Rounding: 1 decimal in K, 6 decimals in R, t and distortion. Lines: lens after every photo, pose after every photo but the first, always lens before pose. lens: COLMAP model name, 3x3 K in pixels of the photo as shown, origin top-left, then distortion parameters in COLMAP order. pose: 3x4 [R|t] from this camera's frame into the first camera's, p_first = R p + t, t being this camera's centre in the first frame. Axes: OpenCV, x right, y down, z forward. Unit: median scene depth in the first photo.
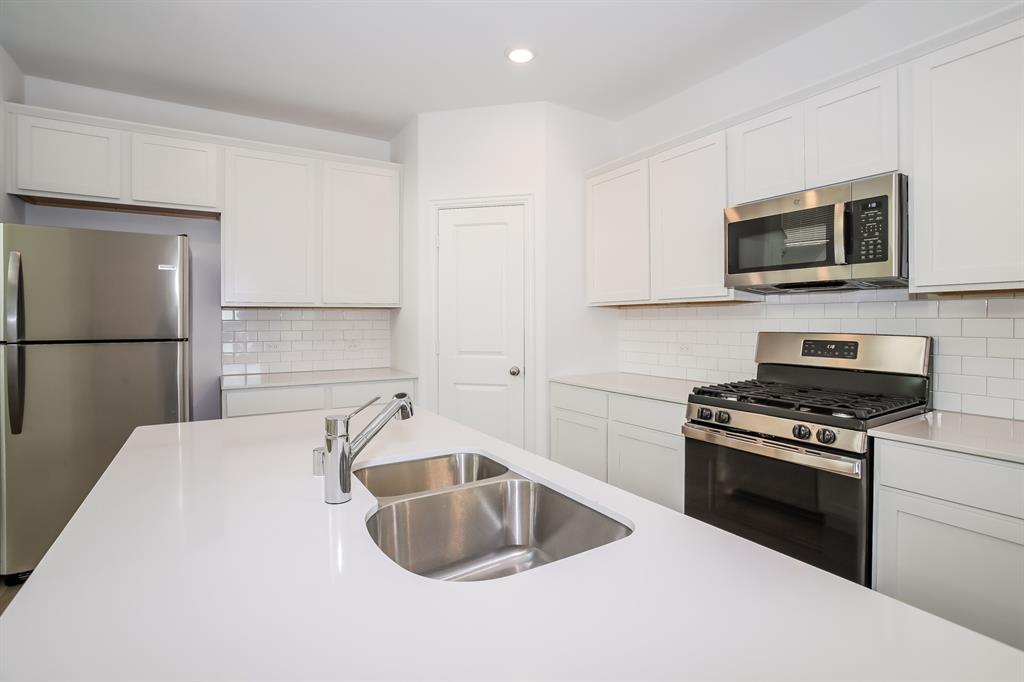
lens RADIAL K [[494.9, 0, 531.0], [0, 494.9, 317.9], [0, 0, 1]] dist [-0.027261, 0.001415]
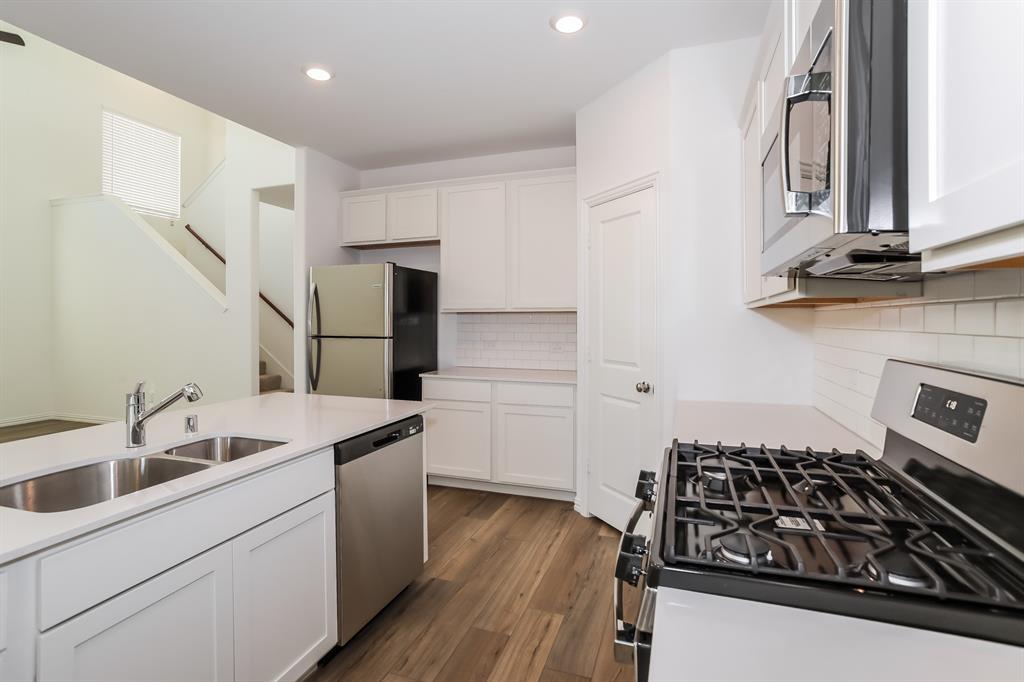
lens RADIAL K [[494.9, 0, 513.2], [0, 494.9, 332.0], [0, 0, 1]] dist [-0.027261, 0.001415]
pose [[0.618198, 0.022137, -0.785710, 0.481276], [-0.001358, 0.999632, 0.027096, -0.008146], [0.786021, -0.015684, 0.618001, 0.314537]]
